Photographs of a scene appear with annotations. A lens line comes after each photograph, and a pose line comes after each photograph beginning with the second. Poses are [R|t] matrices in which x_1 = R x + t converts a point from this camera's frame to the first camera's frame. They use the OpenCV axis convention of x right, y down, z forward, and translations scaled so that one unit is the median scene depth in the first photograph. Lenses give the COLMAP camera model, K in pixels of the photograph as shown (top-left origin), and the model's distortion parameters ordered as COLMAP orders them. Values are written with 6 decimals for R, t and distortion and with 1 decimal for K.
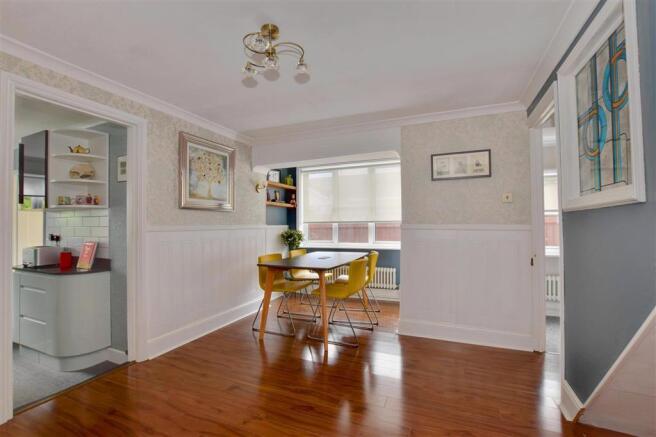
lens RADIAL K [[294.4, 0, 328.0], [0, 294.4, 218.5], [0, 0, 1]] dist [-0.001706, -0.000067]
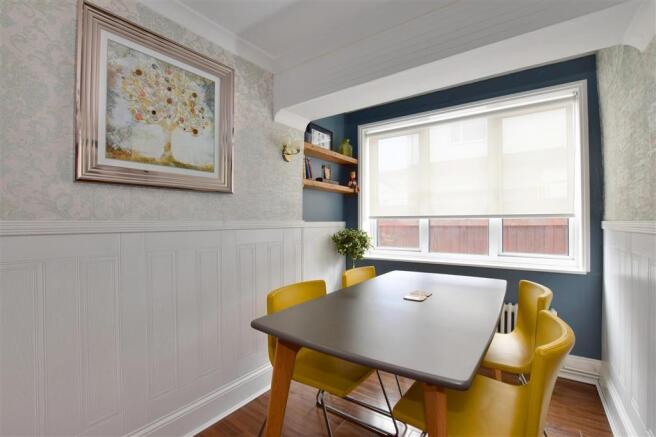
lens RADIAL K [[294.4, 0, 328.0], [0, 294.4, 218.5], [0, 0, 1]] dist [-0.001706, -0.000067]
pose [[0.976102, 0.002743, -0.217294, -0.041571], [0.000119, 0.999913, 0.013156, 0.009278], [0.217311, -0.012867, 0.976018, 0.453290]]
